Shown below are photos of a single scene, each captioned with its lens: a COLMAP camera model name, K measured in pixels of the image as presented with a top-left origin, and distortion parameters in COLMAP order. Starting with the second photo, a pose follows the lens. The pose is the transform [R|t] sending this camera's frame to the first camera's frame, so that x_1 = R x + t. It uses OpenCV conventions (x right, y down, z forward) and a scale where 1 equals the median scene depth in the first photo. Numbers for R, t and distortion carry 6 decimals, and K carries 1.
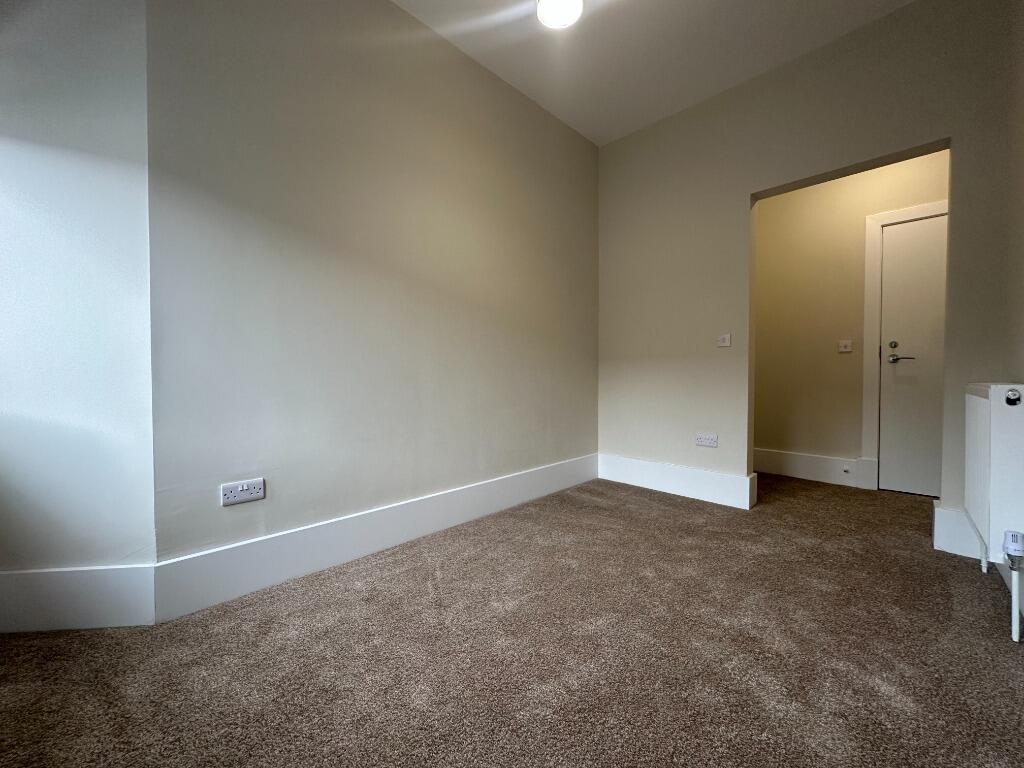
lens RADIAL K [[411.4, 0, 514.2], [0, 411.4, 384.4], [0, 0, 1]] dist [-0.003499, 0.000150]
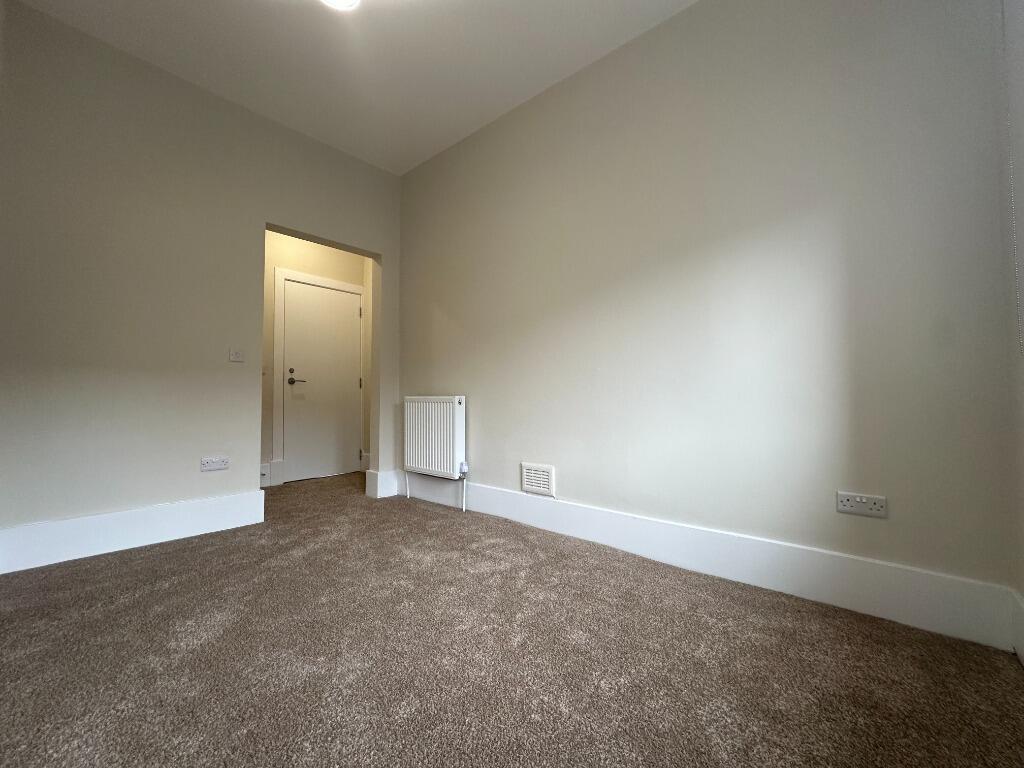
lens RADIAL K [[411.4, 0, 512.8], [0, 411.4, 384.0], [0, 0, 1]] dist [-0.003499, 0.000150]
pose [[-0.079958, 0.036609, 0.996126, -0.601614], [0.025002, 0.999085, -0.034711, 0.014053], [-0.996485, 0.022130, -0.080800, 0.528039]]
